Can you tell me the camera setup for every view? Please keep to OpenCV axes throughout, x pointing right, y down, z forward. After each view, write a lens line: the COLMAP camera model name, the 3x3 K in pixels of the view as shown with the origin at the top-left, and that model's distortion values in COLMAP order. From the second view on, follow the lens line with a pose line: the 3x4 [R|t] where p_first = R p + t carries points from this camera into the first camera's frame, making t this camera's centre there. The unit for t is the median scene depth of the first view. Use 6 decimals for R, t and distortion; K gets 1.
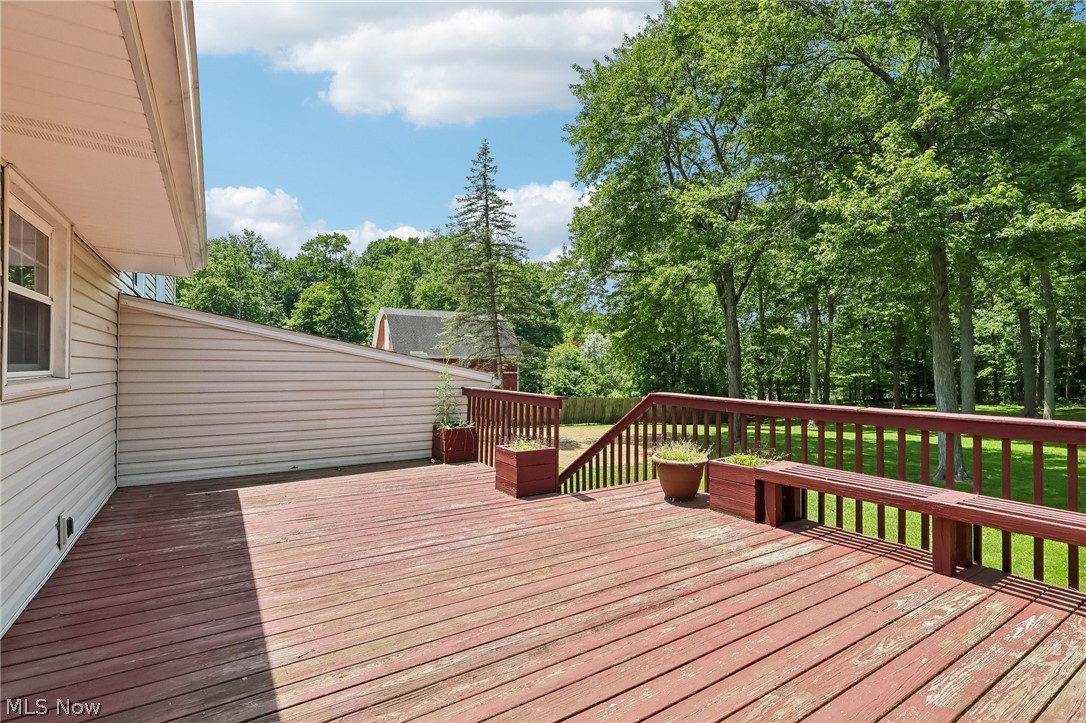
lens RADIAL K [[505.8, 0, 540.6], [0, 505.8, 362.3], [0, 0, 1]] dist [0.000725, 0.000937]
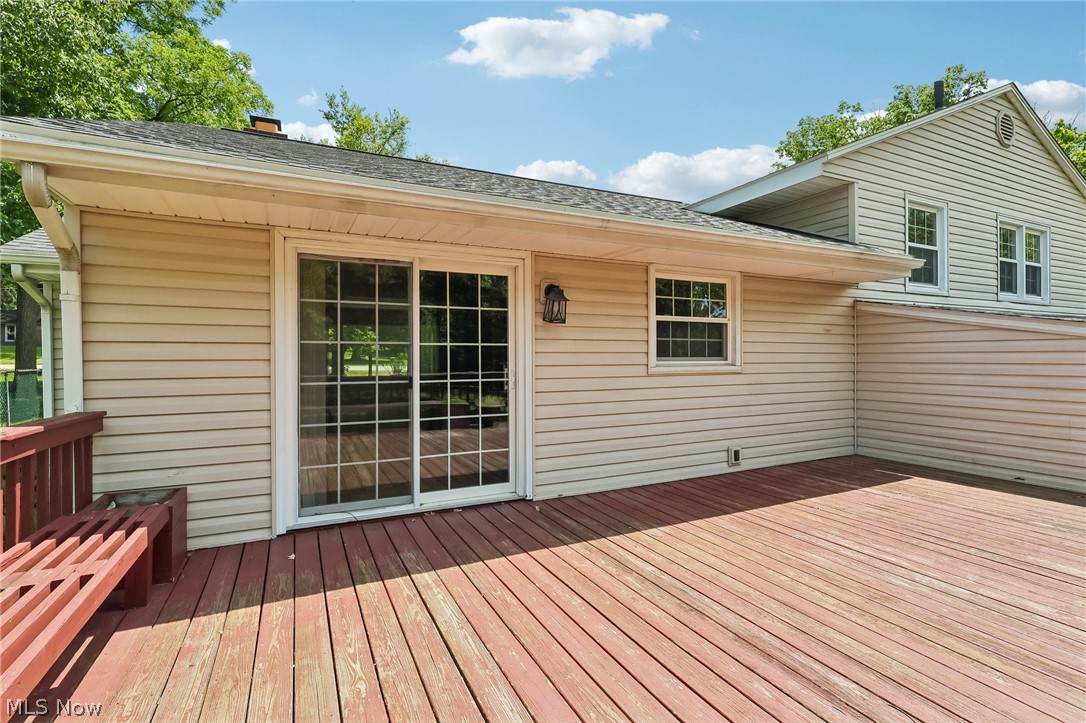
lens RADIAL K [[505.8, 0, 541.7], [0, 505.8, 360.5], [0, 0, 1]] dist [0.000725, 0.000937]
pose [[-0.121571, -0.003058, -0.992578, 0.825115], [0.009338, 0.999947, -0.004225, 0.014356], [0.992539, -0.009783, -0.121536, 0.585781]]
